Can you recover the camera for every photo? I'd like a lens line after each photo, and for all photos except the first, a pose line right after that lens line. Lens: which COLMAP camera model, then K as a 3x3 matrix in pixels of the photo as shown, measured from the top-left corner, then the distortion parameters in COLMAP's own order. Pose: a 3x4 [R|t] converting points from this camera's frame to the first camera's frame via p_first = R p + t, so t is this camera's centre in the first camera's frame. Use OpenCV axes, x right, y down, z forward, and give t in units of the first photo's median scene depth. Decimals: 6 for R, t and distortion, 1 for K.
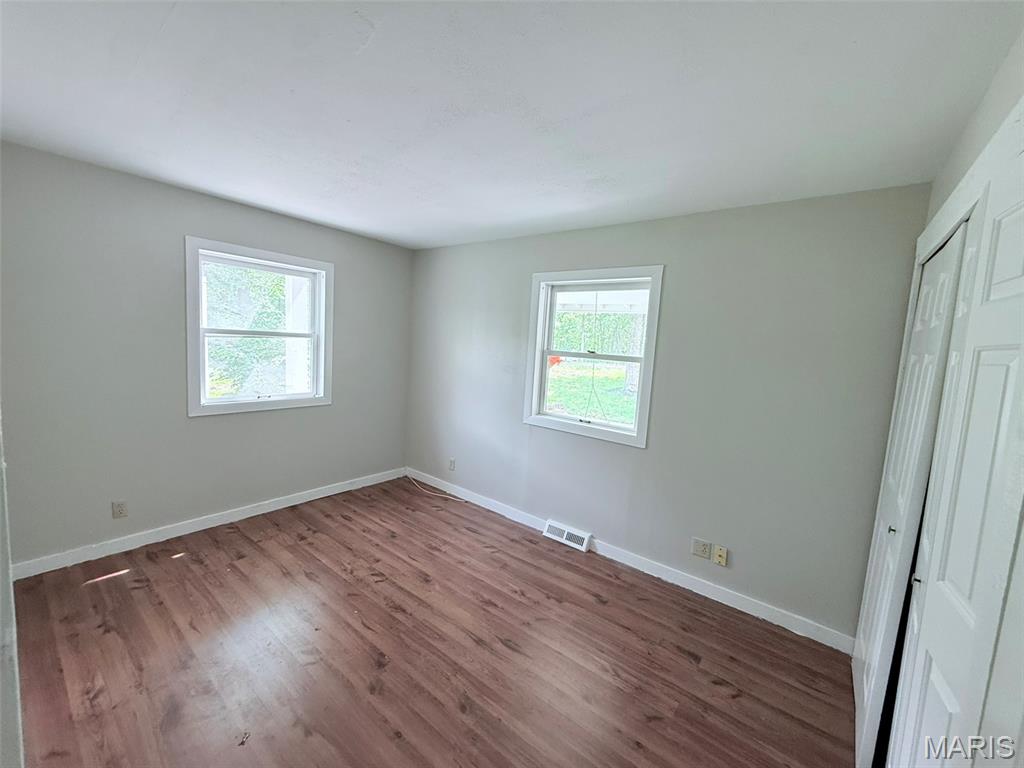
lens RADIAL K [[408.9, 0, 511.1], [0, 408.9, 382.8], [0, 0, 1]] dist [0.000806, -0.000080]
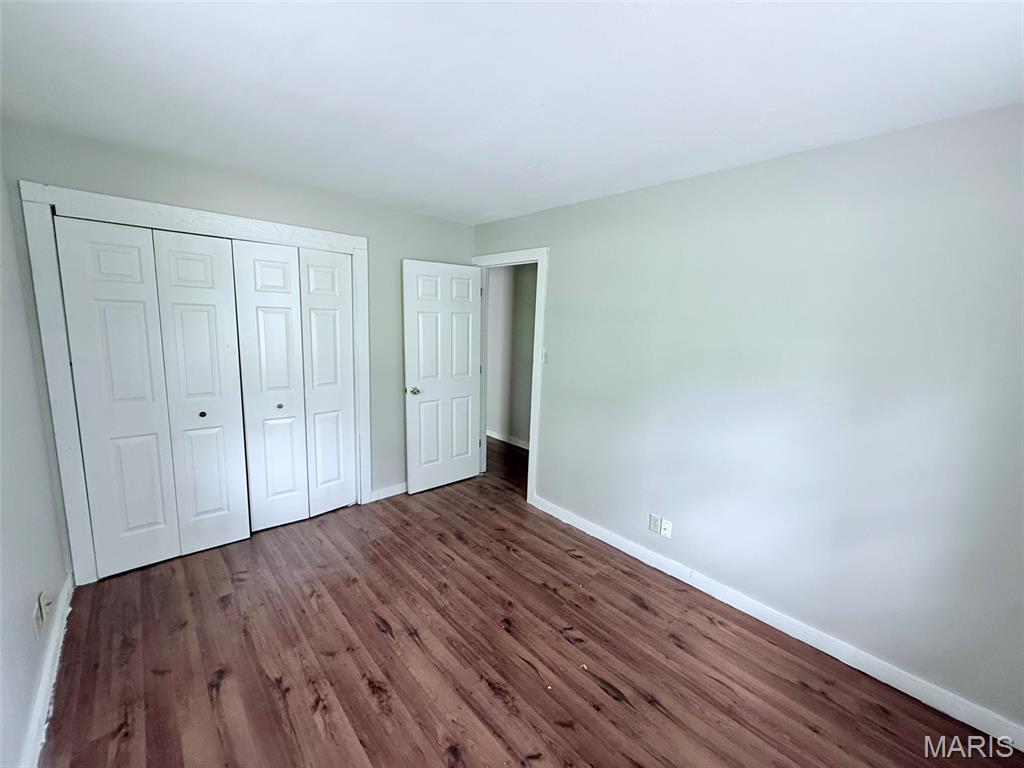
lens RADIAL K [[408.9, 0, 511.1], [0, 408.9, 382.8], [0, 0, 1]] dist [0.000806, -0.000080]
pose [[-0.981639, -0.123889, 0.145041, -0.363878], [-0.081859, 0.960403, 0.266316, -0.214980], [-0.172292, 0.249553, -0.952911, 1.689906]]
